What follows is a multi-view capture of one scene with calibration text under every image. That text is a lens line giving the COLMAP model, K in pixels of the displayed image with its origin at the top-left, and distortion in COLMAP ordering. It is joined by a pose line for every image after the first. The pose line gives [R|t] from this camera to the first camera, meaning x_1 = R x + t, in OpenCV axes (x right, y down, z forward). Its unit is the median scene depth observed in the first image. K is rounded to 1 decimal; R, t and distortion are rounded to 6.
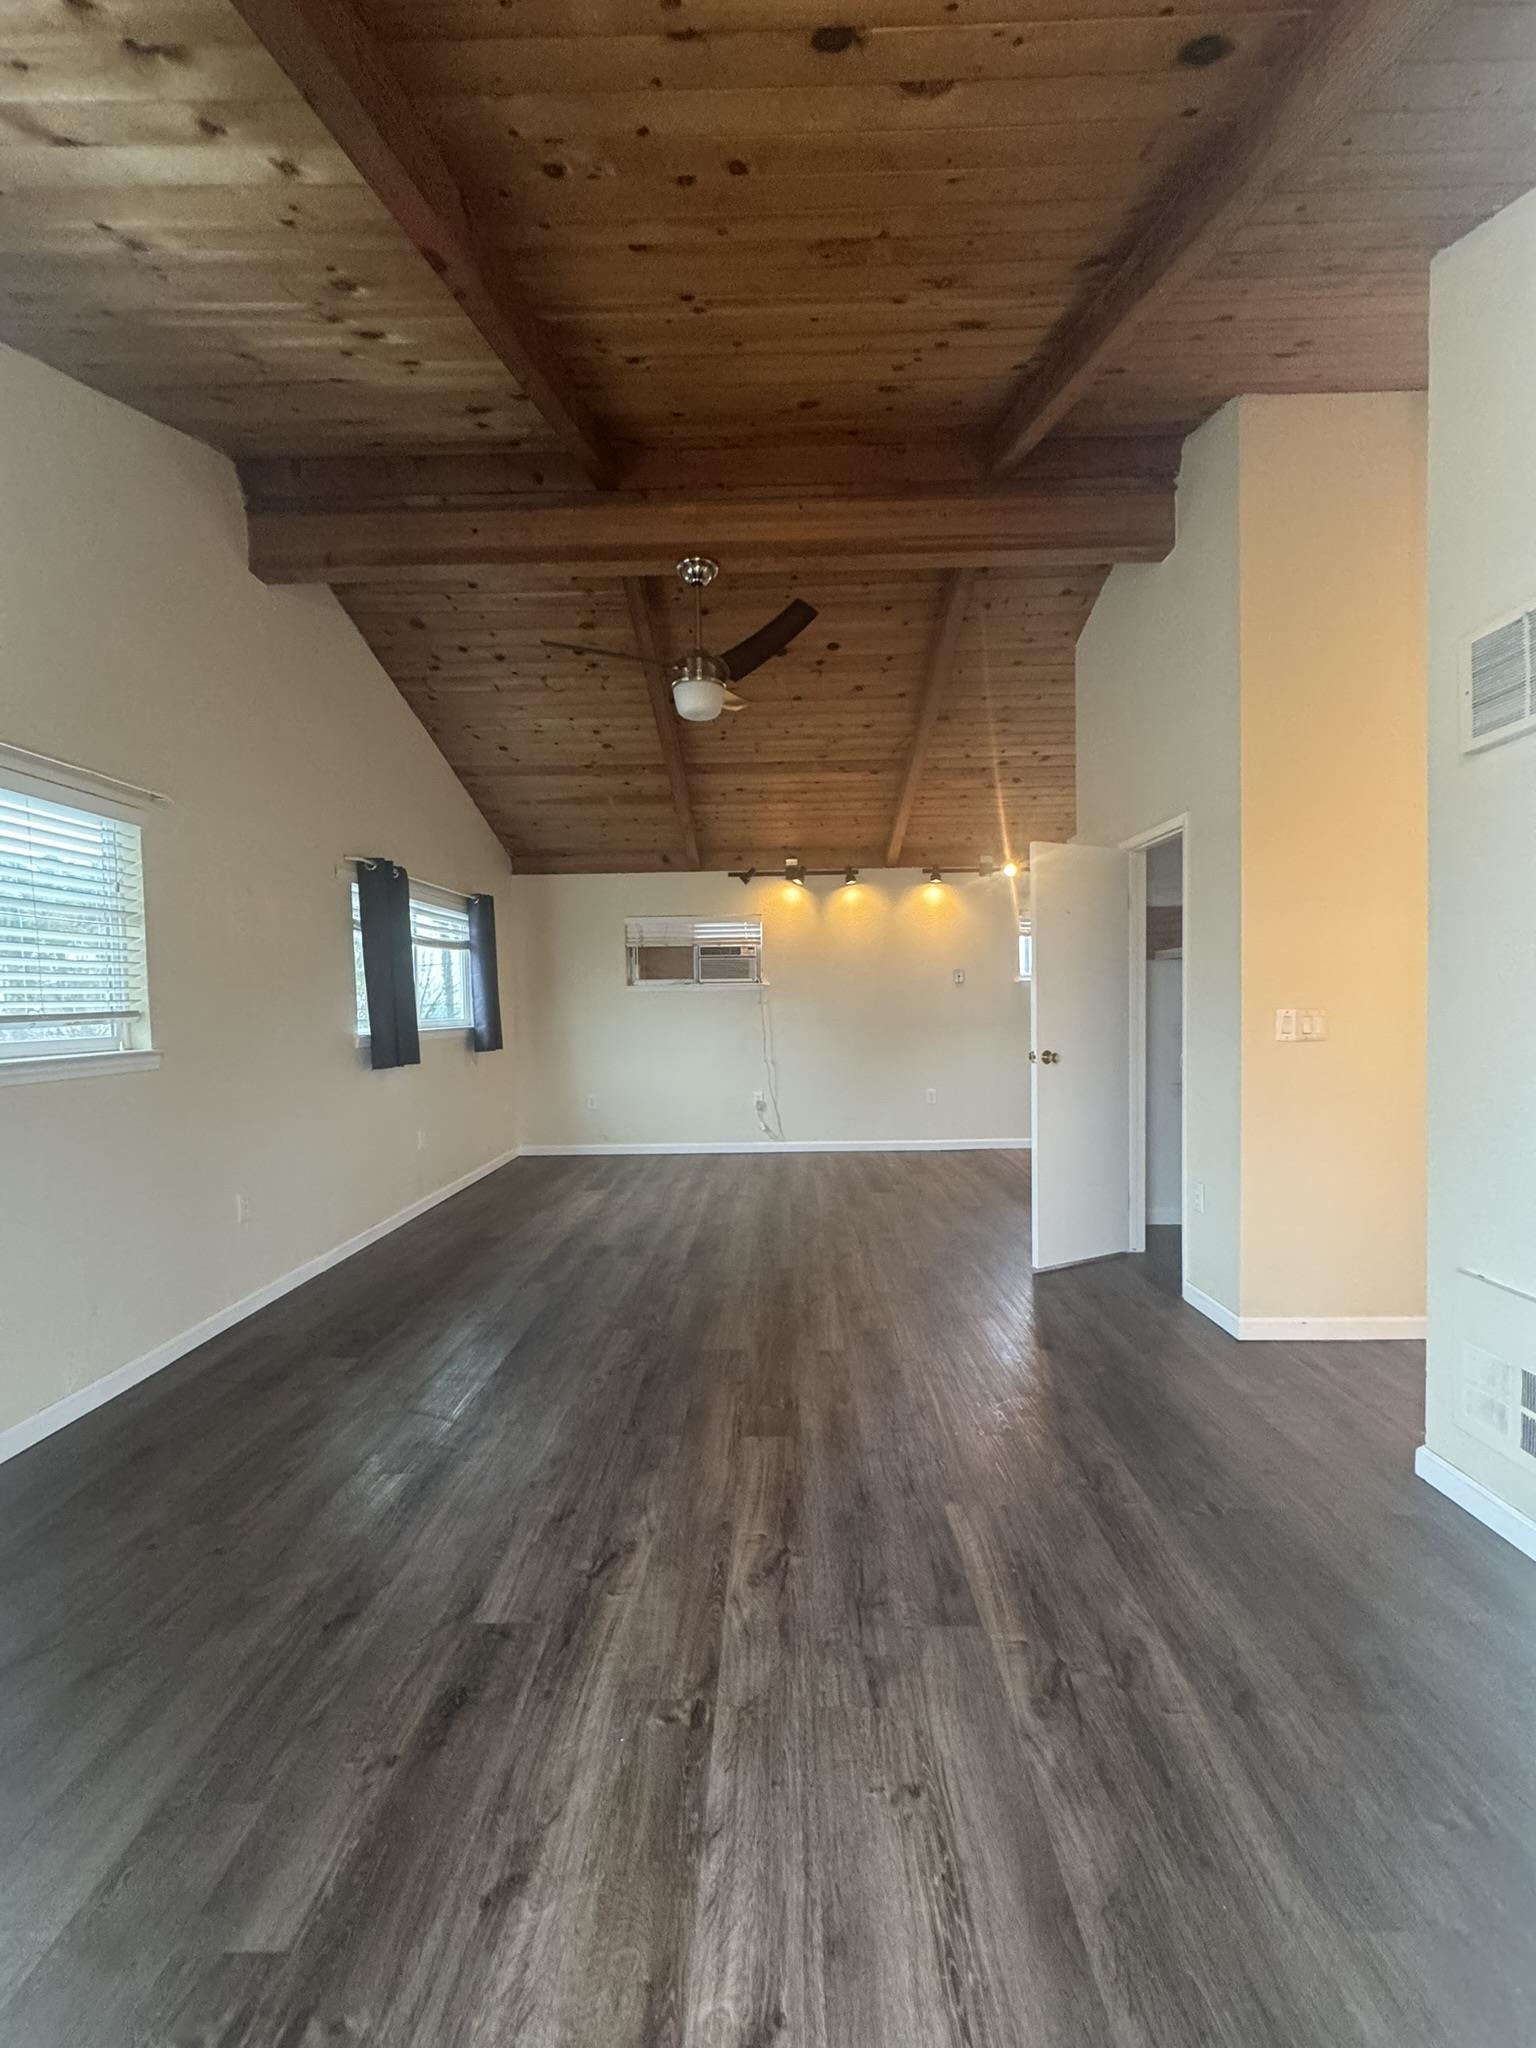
lens RADIAL K [[812.2, 0, 768.4], [0, 812.2, 1025.1], [0, 0, 1]] dist [0.000098, 0.000258]
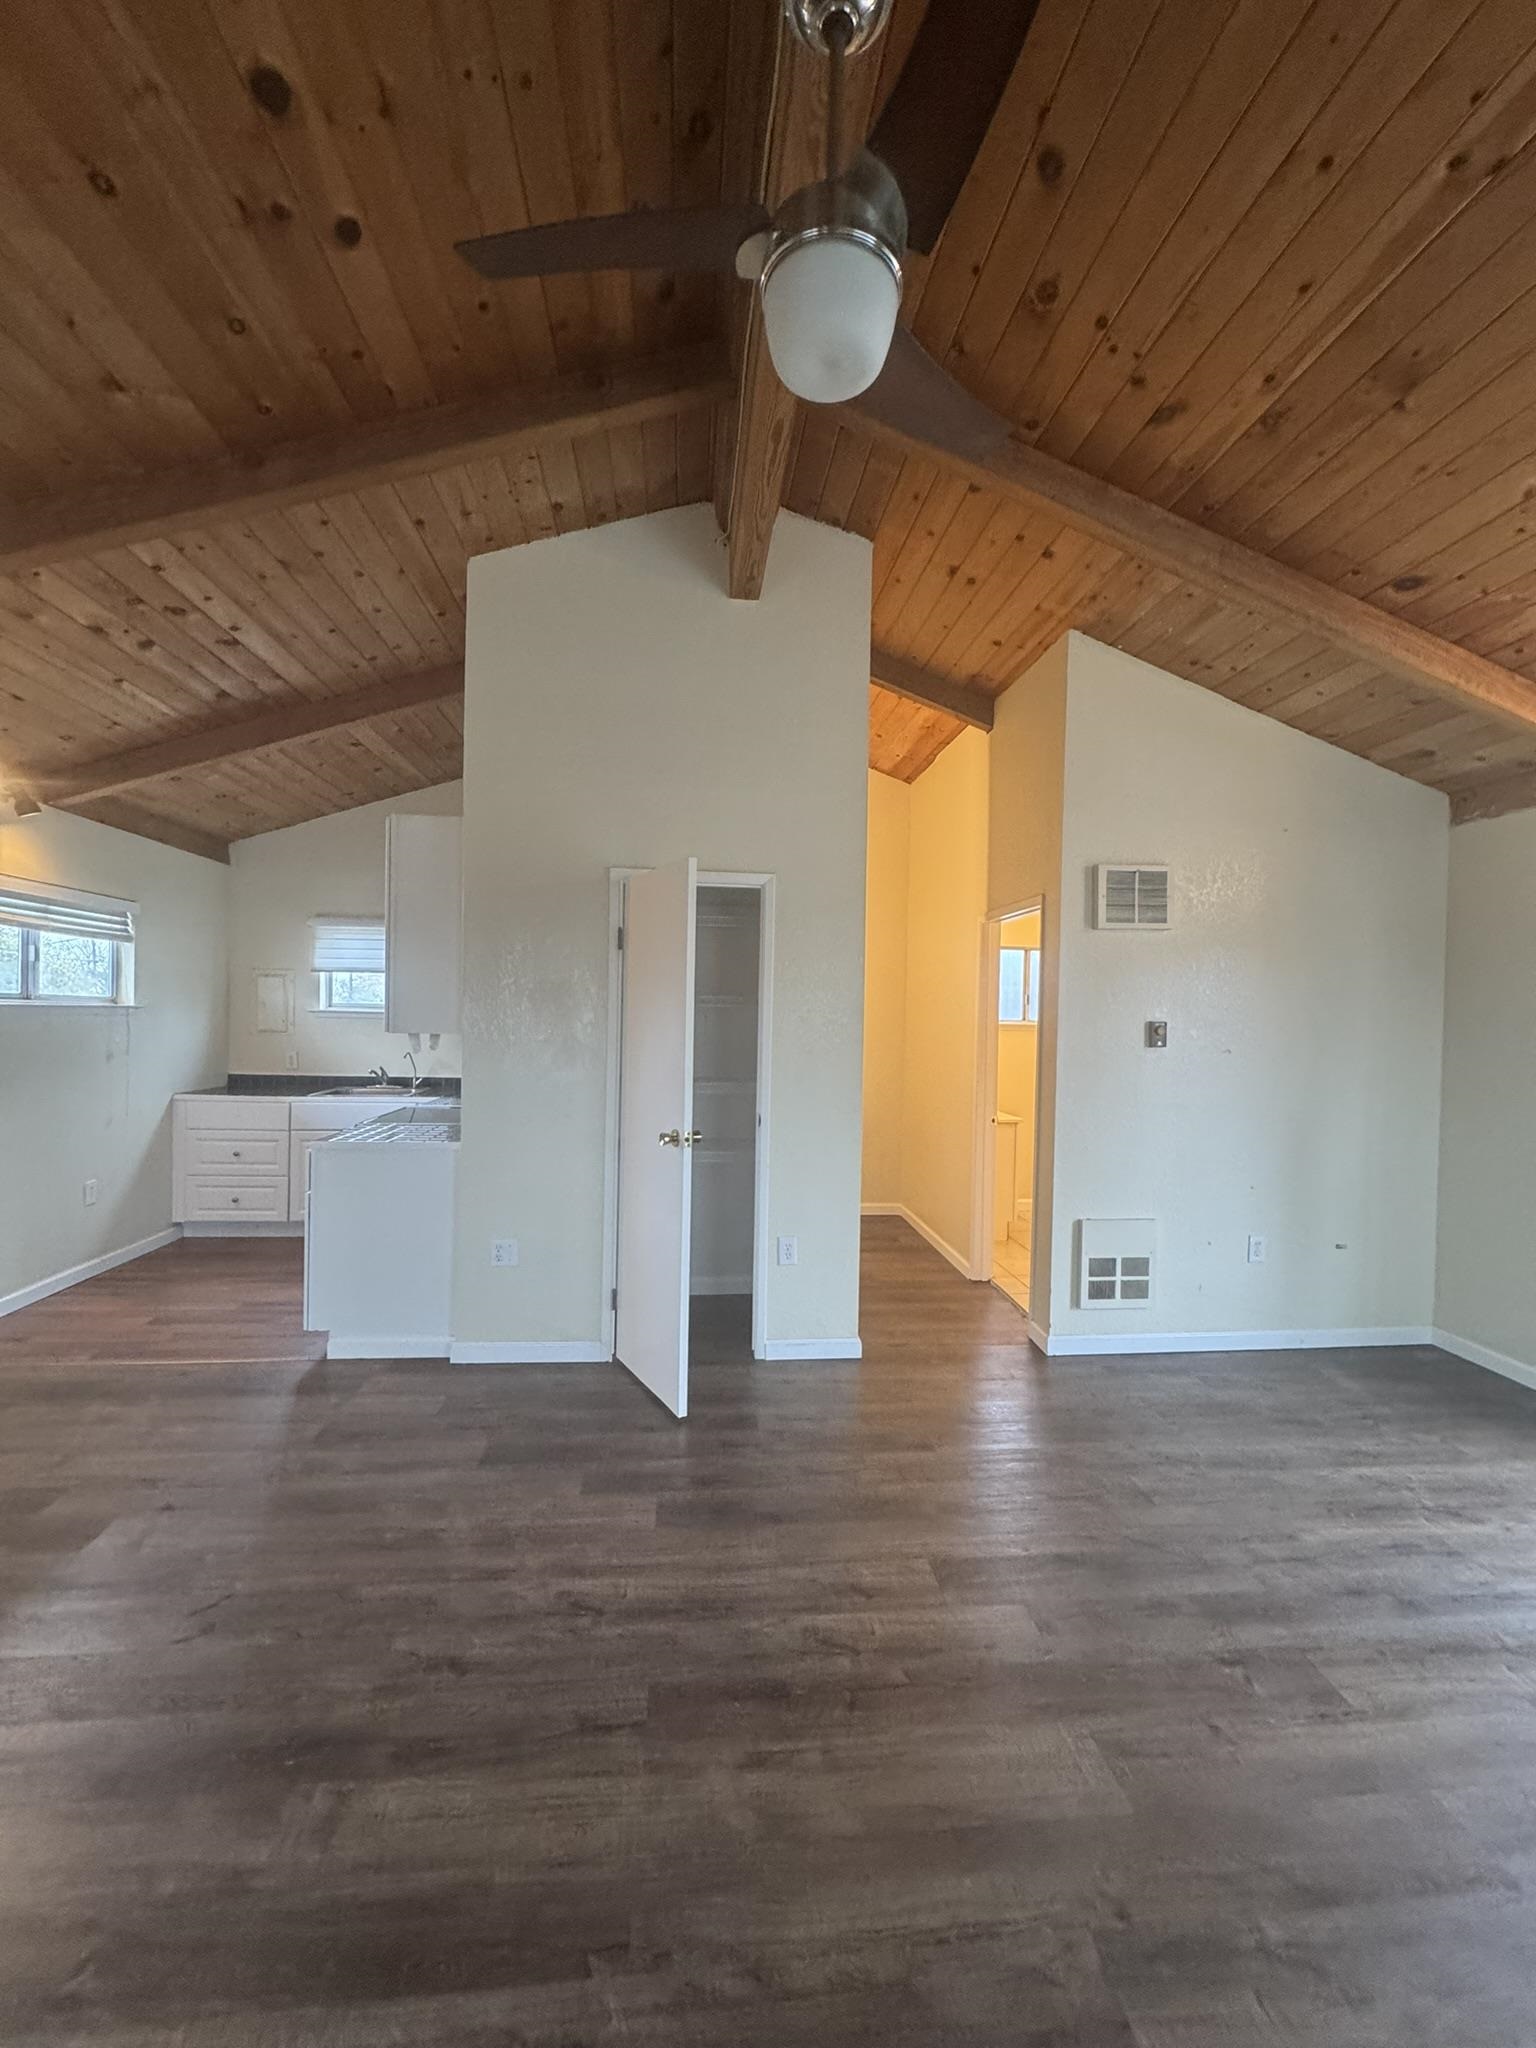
lens RADIAL K [[808.8, 0, 766.4], [0, 808.8, 1025.5], [0, 0, 1]] dist [-0.000820, 0.000192]
pose [[-0.119039, 0.002287, 0.992887, -0.779671], [0.009286, 0.999956, -0.001190, -0.117254], [-0.992846, 0.009078, -0.119055, 1.826031]]
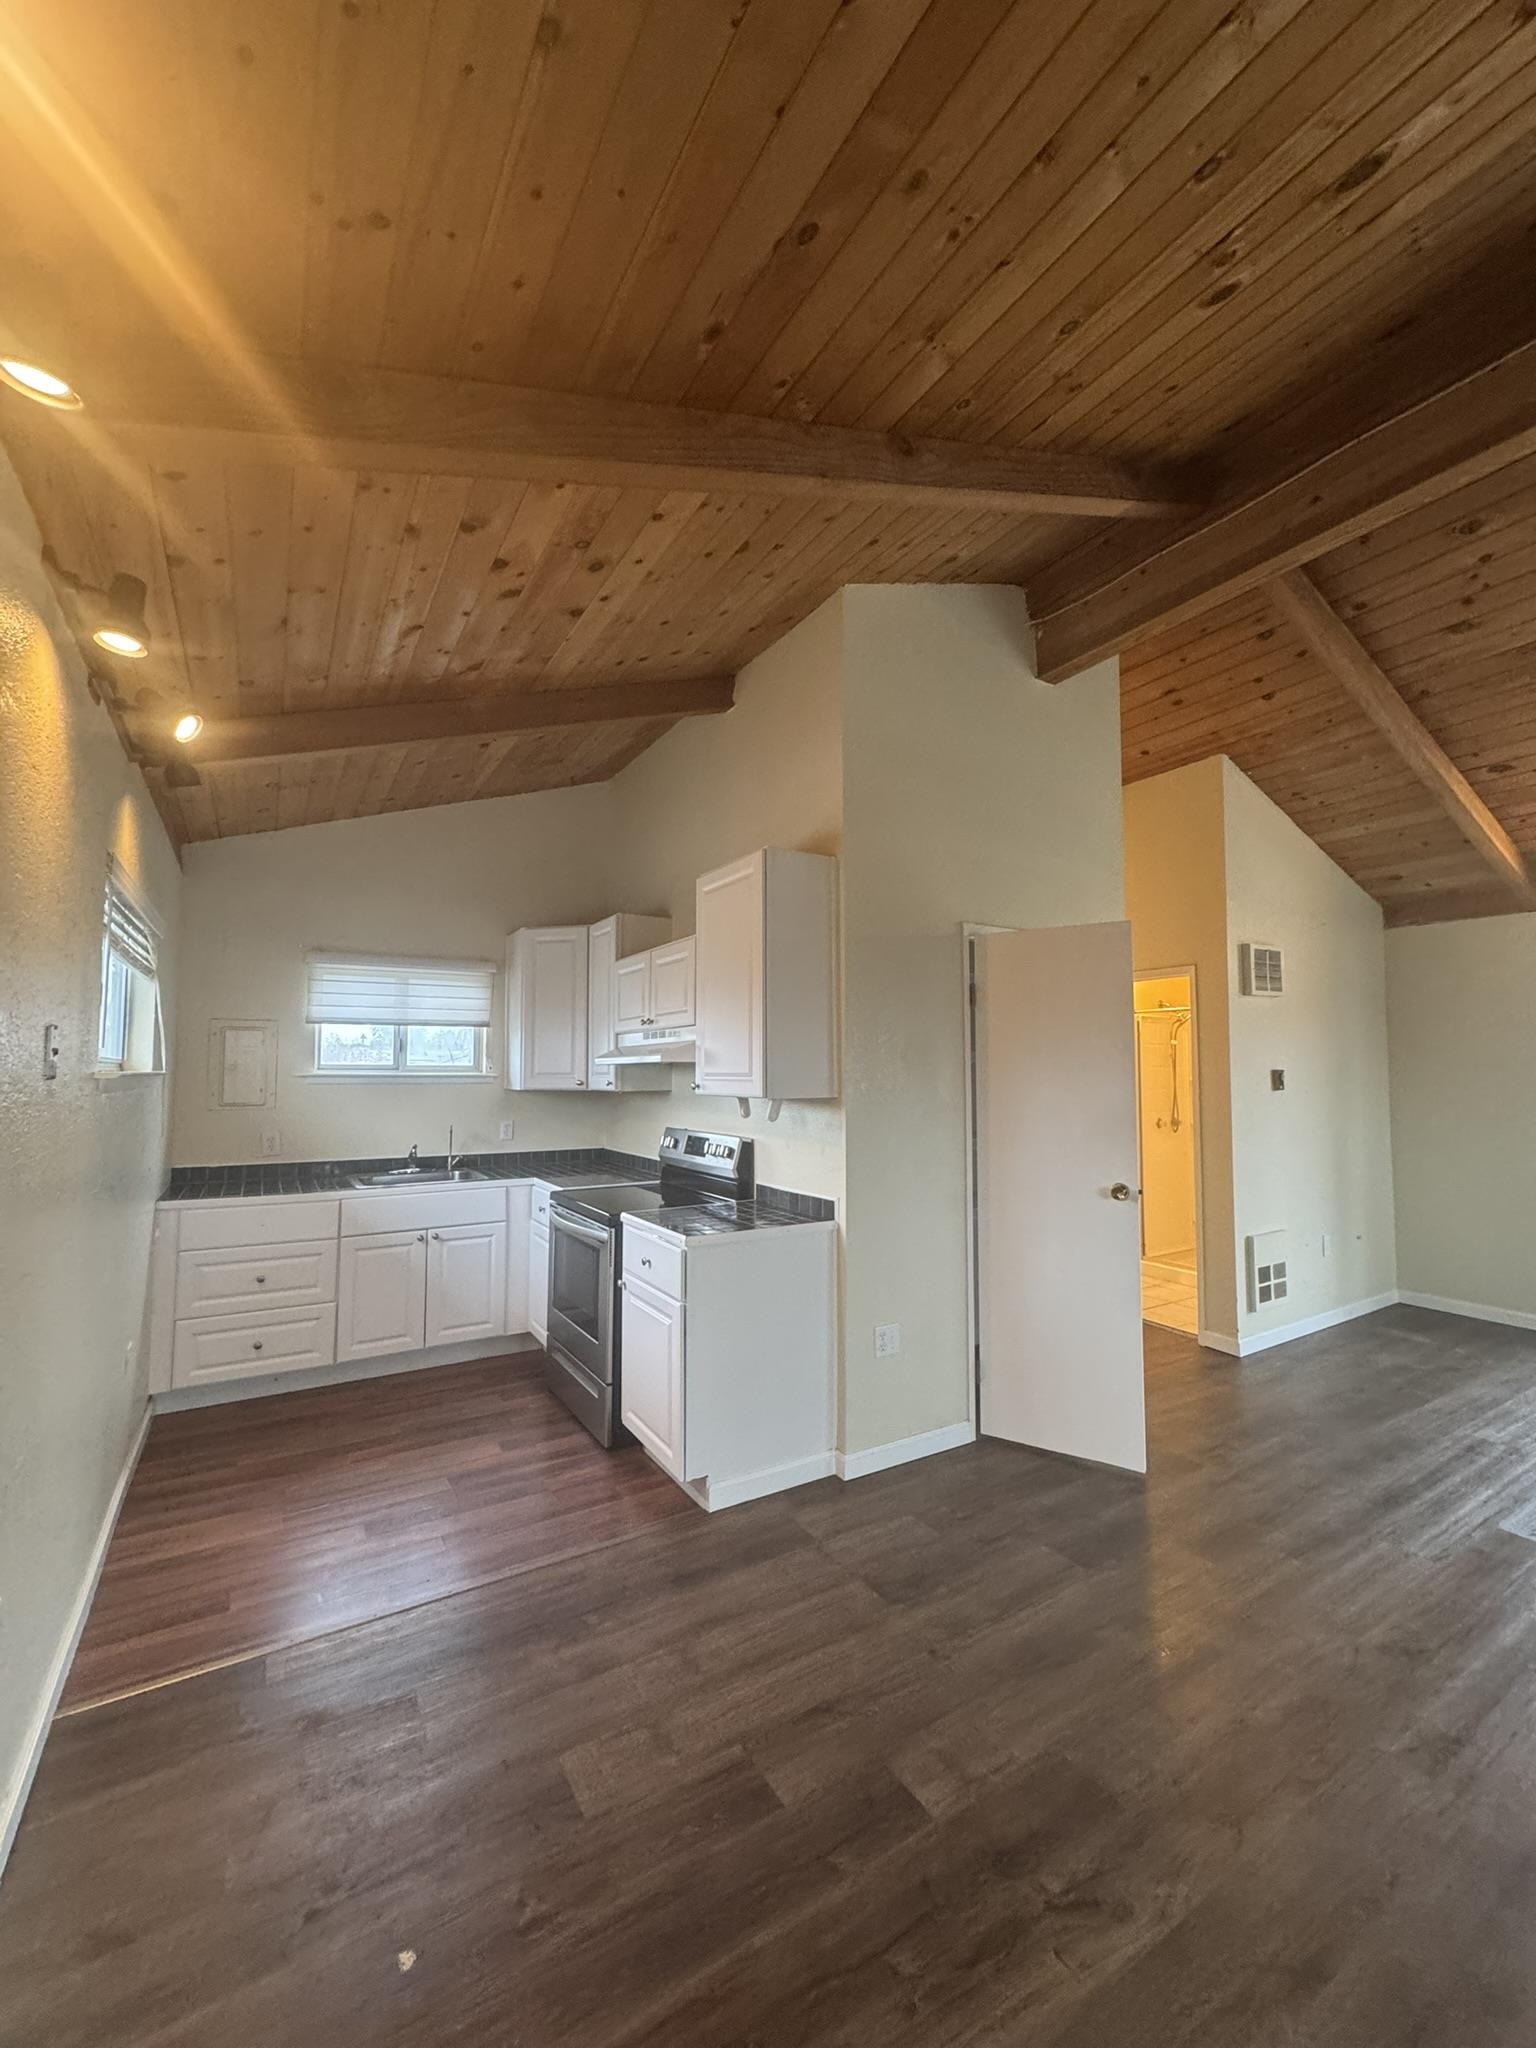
lens RADIAL K [[808.8, 0, 766.4], [0, 808.8, 1025.5], [0, 0, 1]] dist [-0.000820, 0.000192]
pose [[-0.537444, 0.064564, 0.840824, -0.261458], [0.030750, 0.997902, -0.056970, -0.156723], [-0.842738, -0.004763, -0.538302, 3.096682]]
